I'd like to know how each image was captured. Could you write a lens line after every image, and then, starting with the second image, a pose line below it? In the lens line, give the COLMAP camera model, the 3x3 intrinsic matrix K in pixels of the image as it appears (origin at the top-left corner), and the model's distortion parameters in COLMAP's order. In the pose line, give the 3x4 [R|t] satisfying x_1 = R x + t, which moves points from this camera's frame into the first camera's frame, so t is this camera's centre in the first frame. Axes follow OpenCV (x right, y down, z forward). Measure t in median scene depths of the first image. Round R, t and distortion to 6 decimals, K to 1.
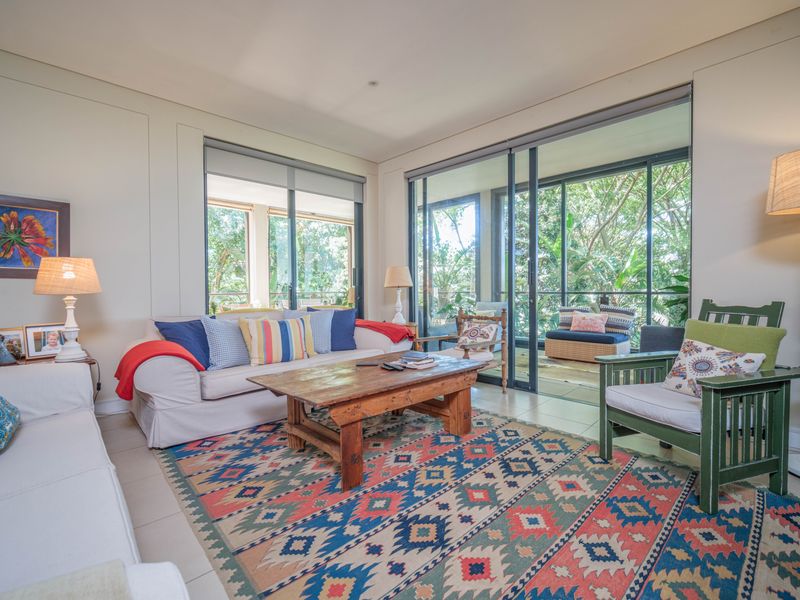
lens RADIAL K [[367.7, 0, 397.9], [0, 367.7, 294.9], [0, 0, 1]] dist [-0.002193, -0.000162]
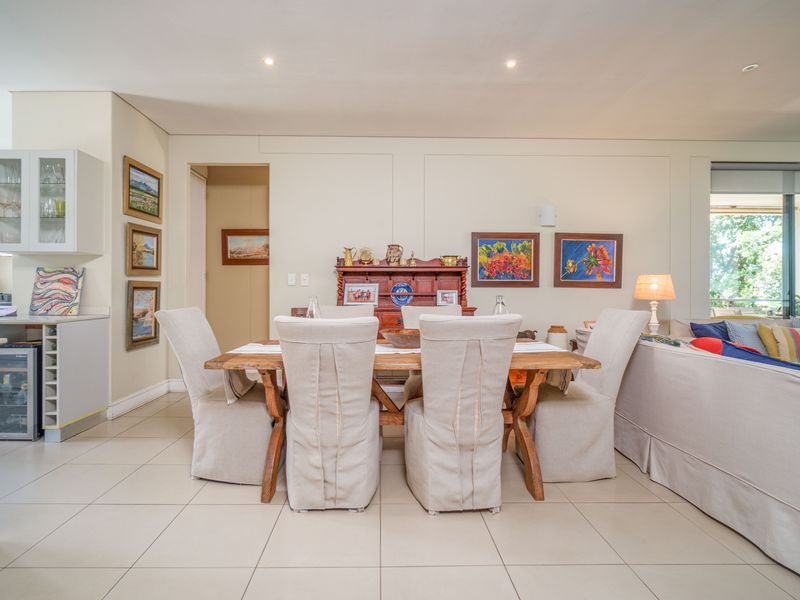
lens RADIAL K [[416.3, 0, 381.0], [0, 416.3, 298.4], [0, 0, 1]] dist [-0.002396, -0.001267]
pose [[0.722127, 0.021715, -0.691419, -0.481911], [-0.021436, 0.999730, 0.009010, 0.002250], [0.691428, 0.008315, 0.722397, -0.834886]]
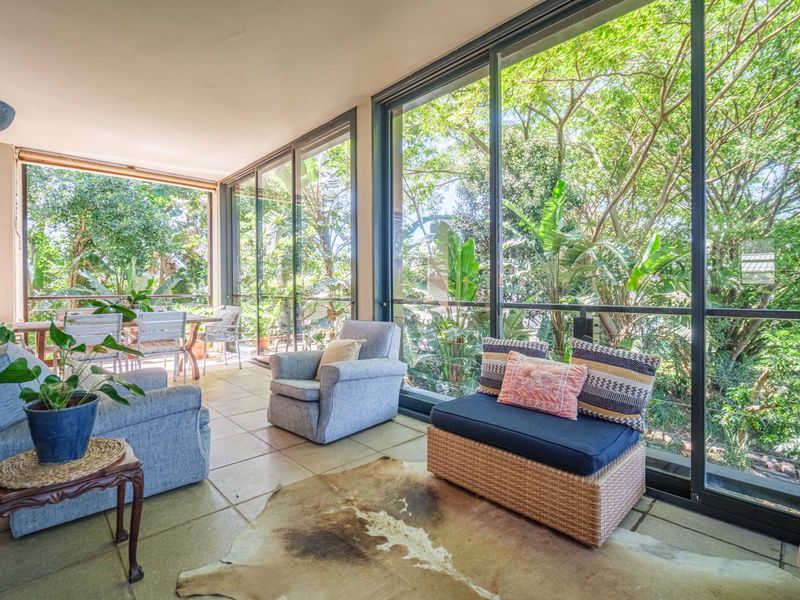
lens RADIAL K [[383.1, 0, 400.0], [0, 383.1, 300.0], [0, 0, 1]] dist [-0.001054, -0.000235]
pose [[0.999919, 0.003951, -0.012079, 0.759388], [-0.003745, 0.999848, 0.017031, -0.044759], [0.012145, -0.016985, 0.999782, 1.194804]]
